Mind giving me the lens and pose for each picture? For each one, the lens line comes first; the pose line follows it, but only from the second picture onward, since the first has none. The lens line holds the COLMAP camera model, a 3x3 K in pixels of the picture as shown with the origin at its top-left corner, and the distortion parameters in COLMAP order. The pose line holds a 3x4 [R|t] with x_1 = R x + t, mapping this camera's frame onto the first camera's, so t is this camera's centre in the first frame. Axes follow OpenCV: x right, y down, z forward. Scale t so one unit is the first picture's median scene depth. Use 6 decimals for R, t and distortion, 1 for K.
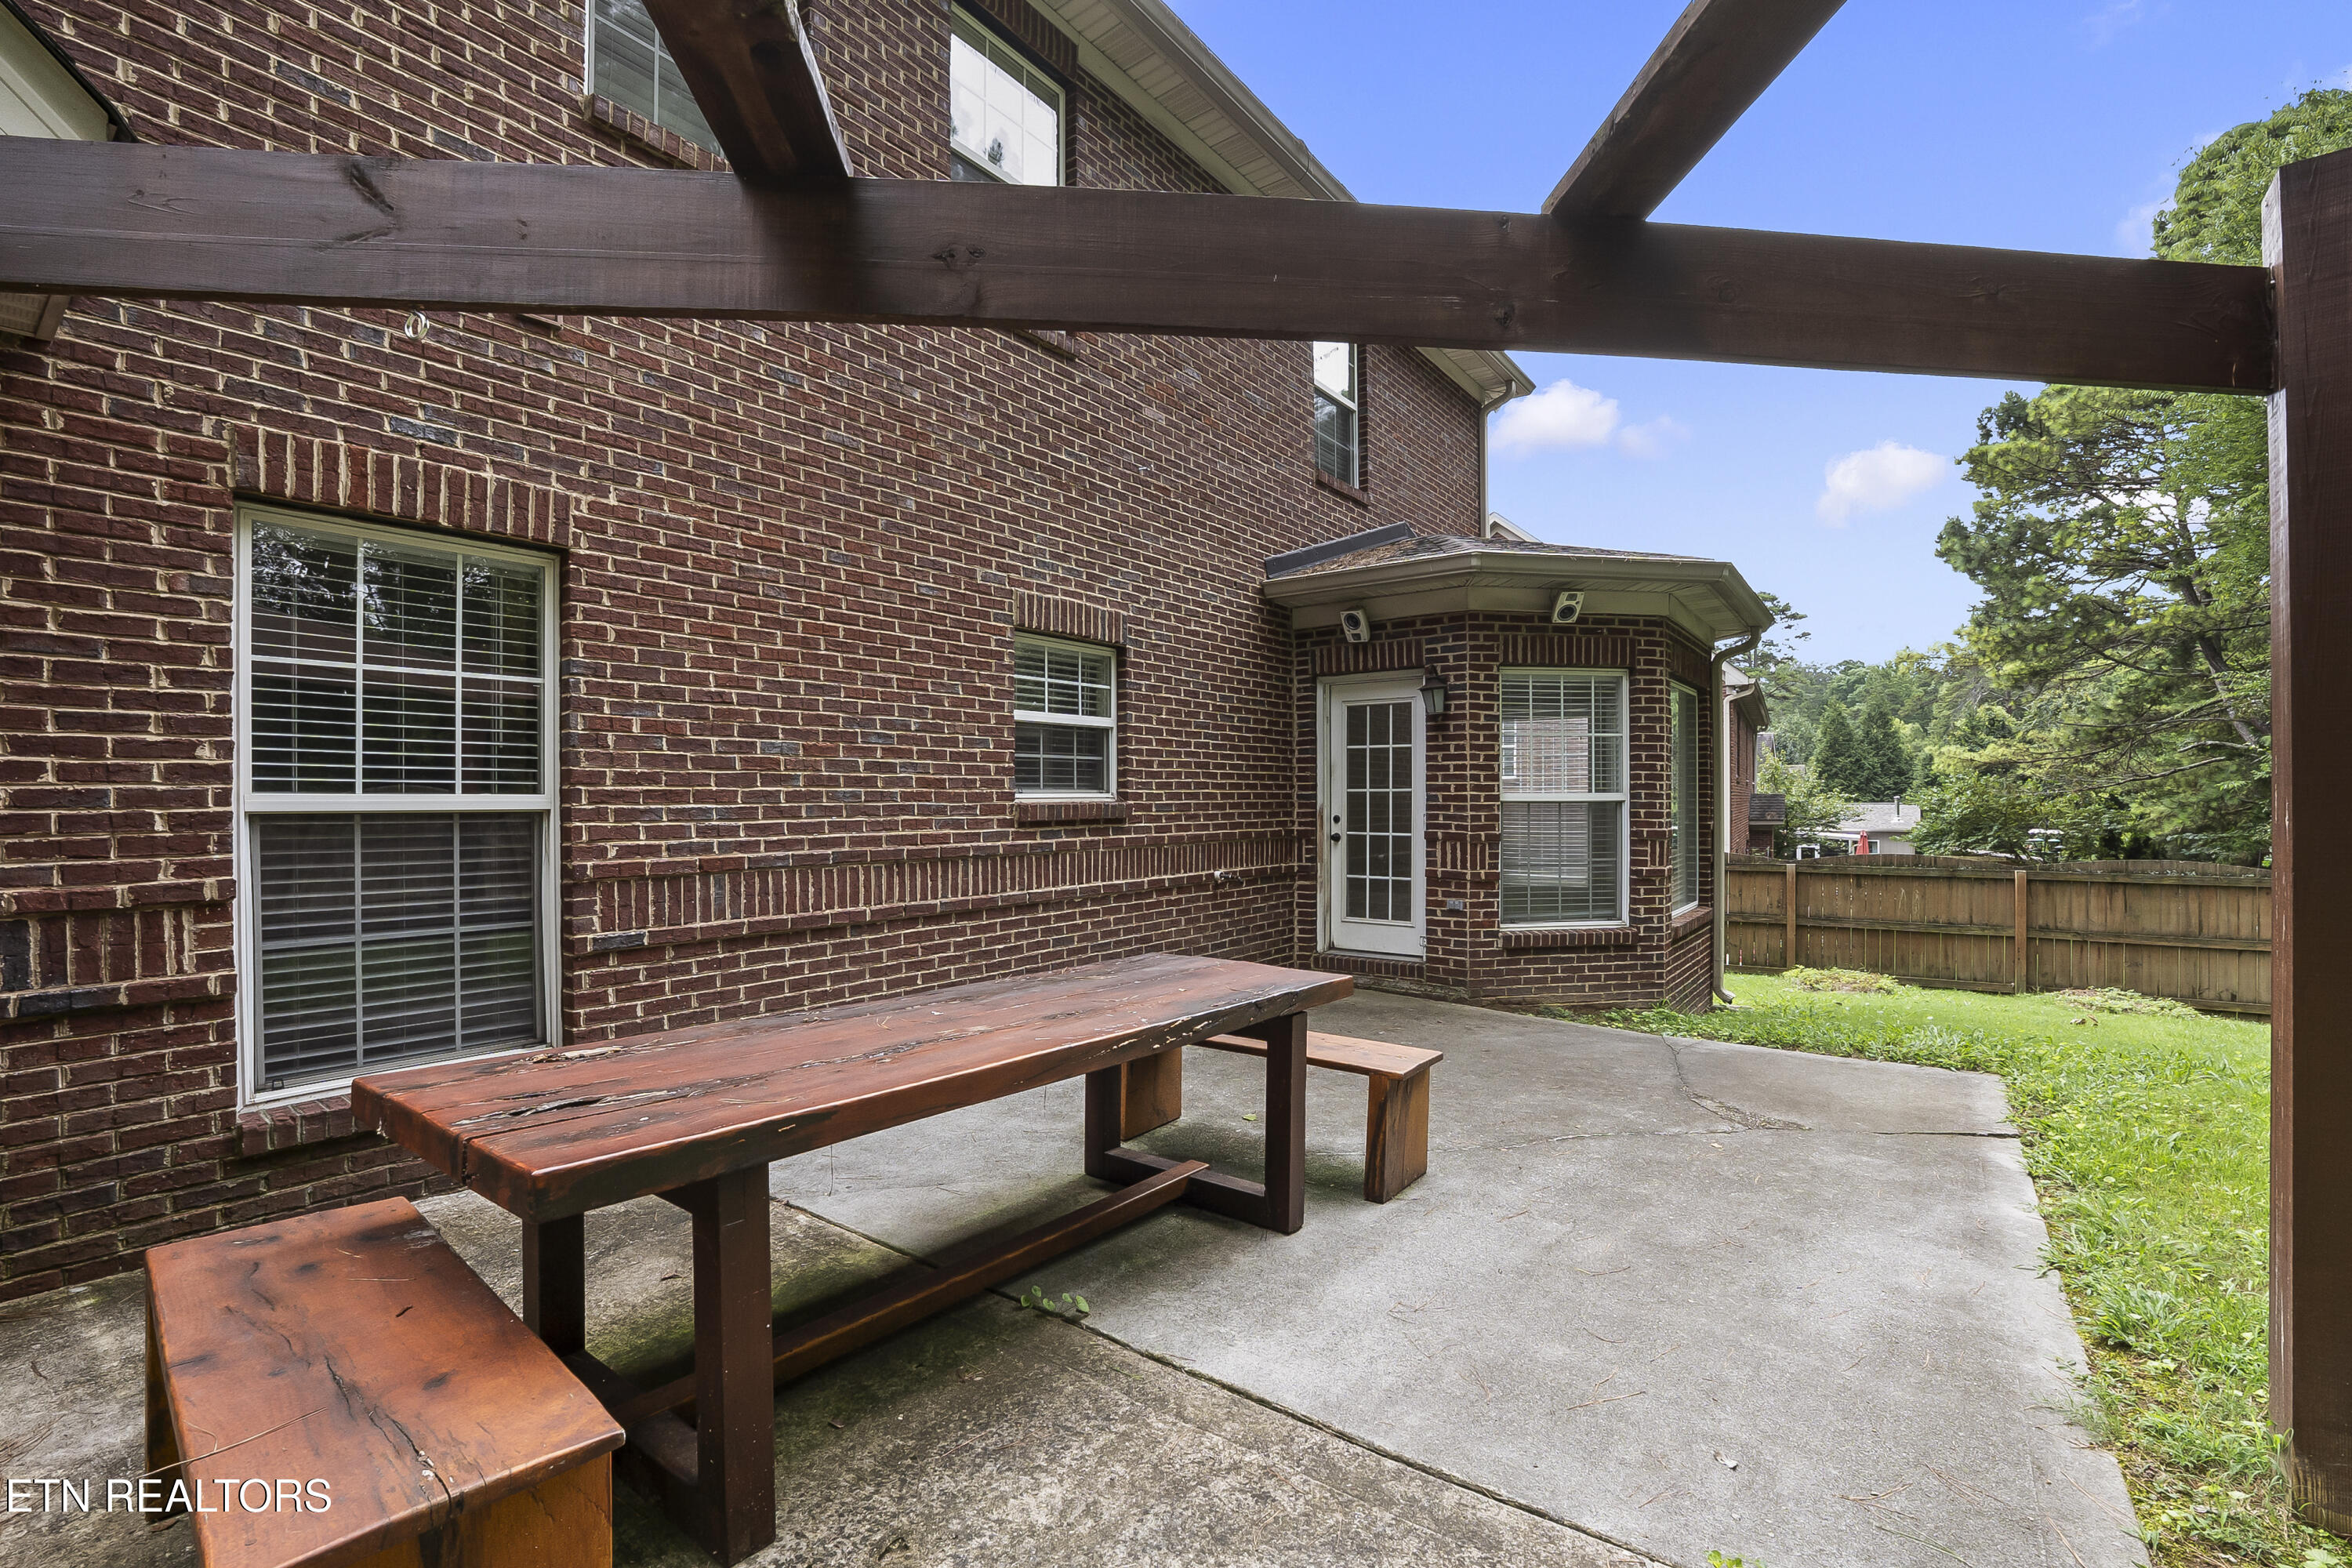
lens RADIAL K [[1036.7, 0, 1189.0], [0, 1036.7, 795.7], [0, 0, 1]] dist [-0.054559, 0.022305]
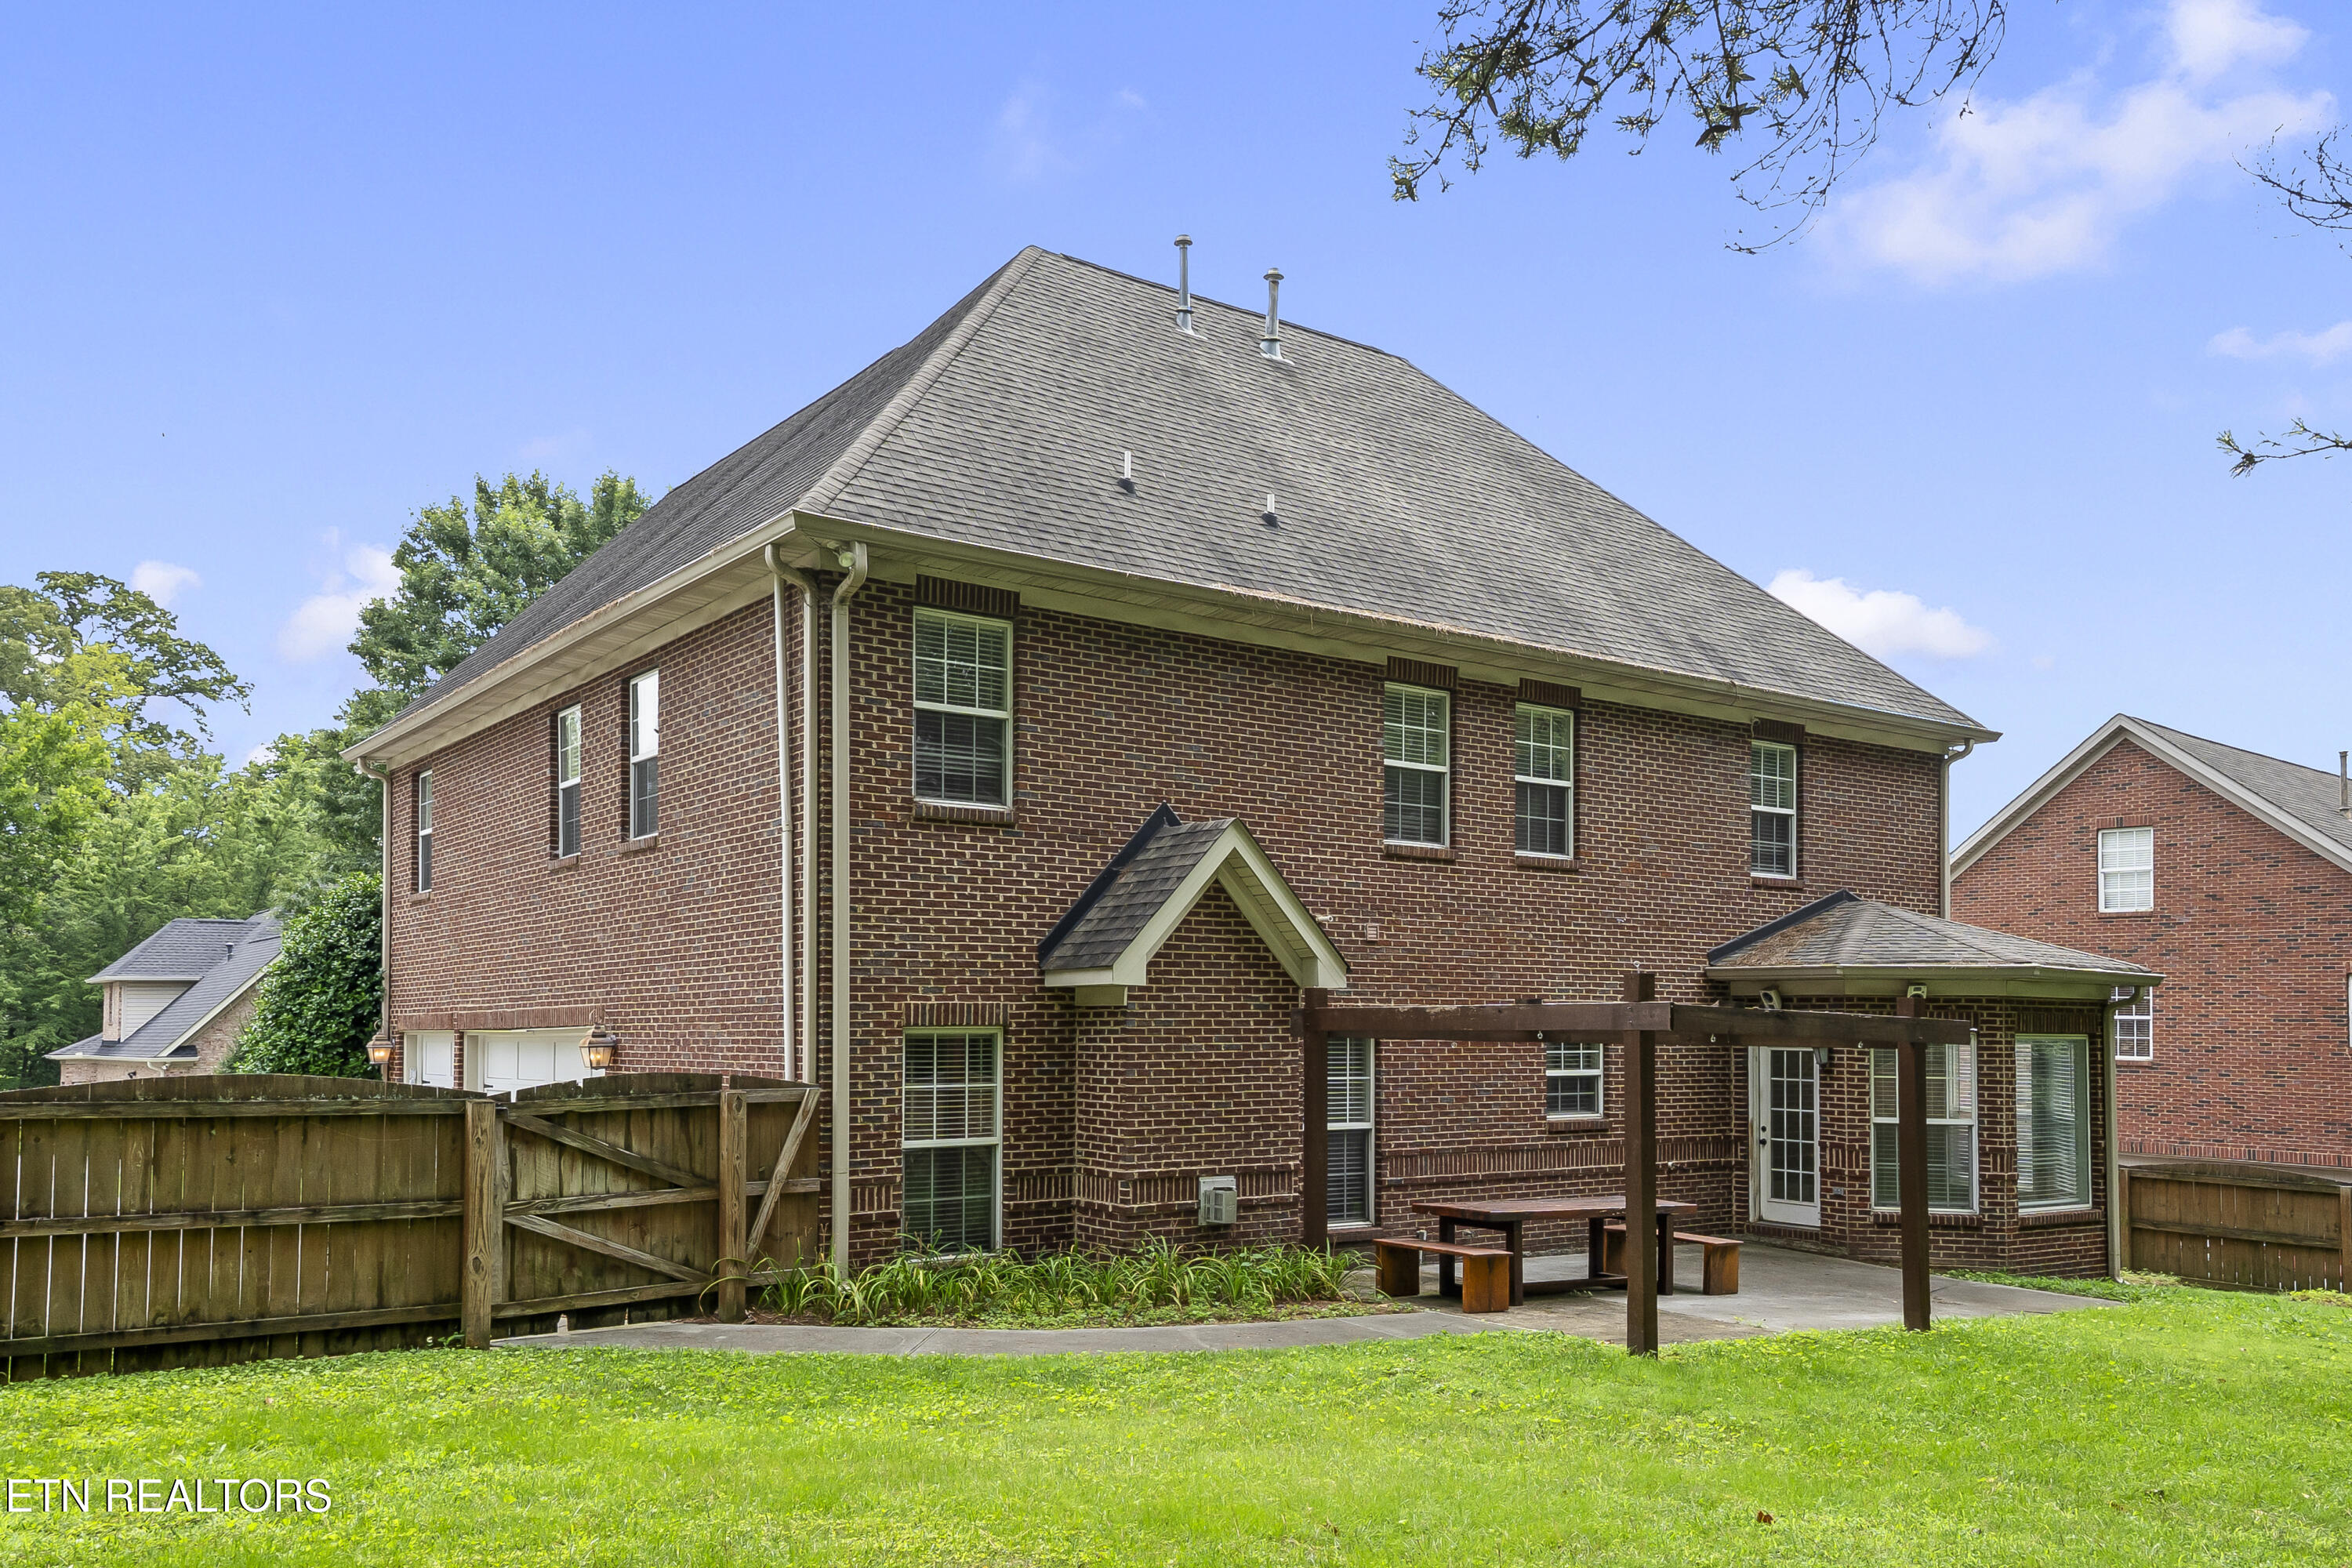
lens RADIAL K [[1766.5, 0, 1213.7], [0, 1766.5, 965.0], [0, 0, 1]] dist [0.072094, 0.148912]
pose [[0.956752, 0.000797, -0.290905, 0.146118], [-0.010497, 0.999440, -0.031786, -0.129919], [0.290717, 0.033465, 0.956224, -1.747133]]
